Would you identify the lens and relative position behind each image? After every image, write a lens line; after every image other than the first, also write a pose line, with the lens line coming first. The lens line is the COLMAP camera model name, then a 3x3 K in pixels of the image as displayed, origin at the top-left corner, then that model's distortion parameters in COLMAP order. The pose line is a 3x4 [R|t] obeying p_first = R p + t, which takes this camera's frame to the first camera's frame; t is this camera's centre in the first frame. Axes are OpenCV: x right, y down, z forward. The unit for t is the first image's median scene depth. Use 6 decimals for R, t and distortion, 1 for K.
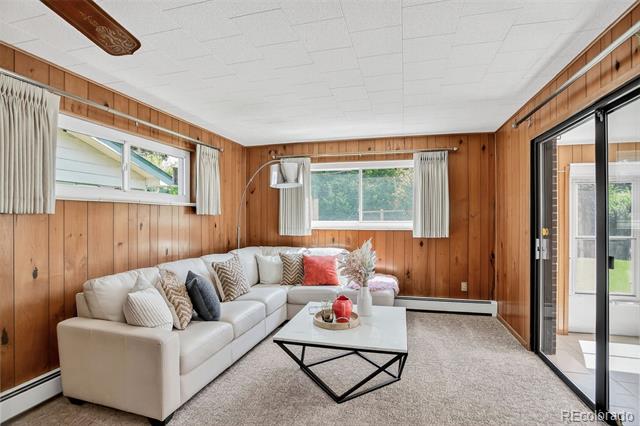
lens RADIAL K [[312.4, 0, 319.9], [0, 312.4, 218.3], [0, 0, 1]] dist [-0.045962, 0.008960]
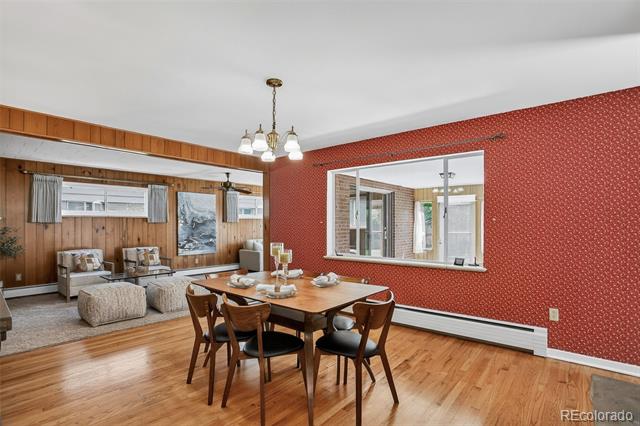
lens RADIAL K [[312.4, 0, 318.7], [0, 312.4, 216.9], [0, 0, 1]] dist [-0.045962, 0.008960]
pose [[0.901841, -0.016981, -0.431735, 0.891988], [0.009029, 0.999750, -0.020463, 0.001960], [0.431975, 0.014556, 0.901768, -1.083692]]
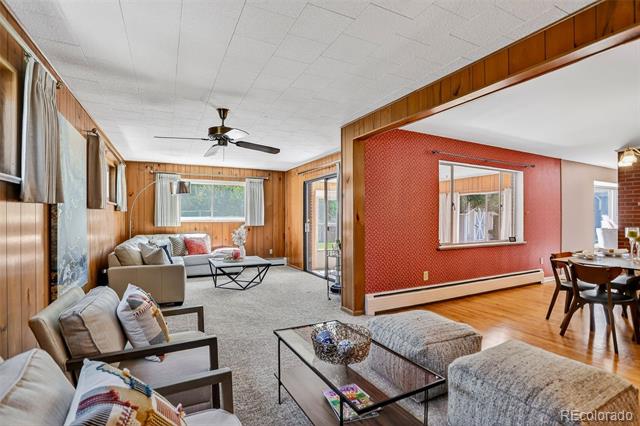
lens RADIAL K [[312.4, 0, 323.5], [0, 312.4, 218.2], [0, 0, 1]] dist [-0.045962, 0.008960]
pose [[0.747907, -0.000947, 0.663803, -0.552305], [0.000993, 0.999999, 0.000308, 0.017946], [-0.663803, 0.000429, 0.747907, -0.629876]]
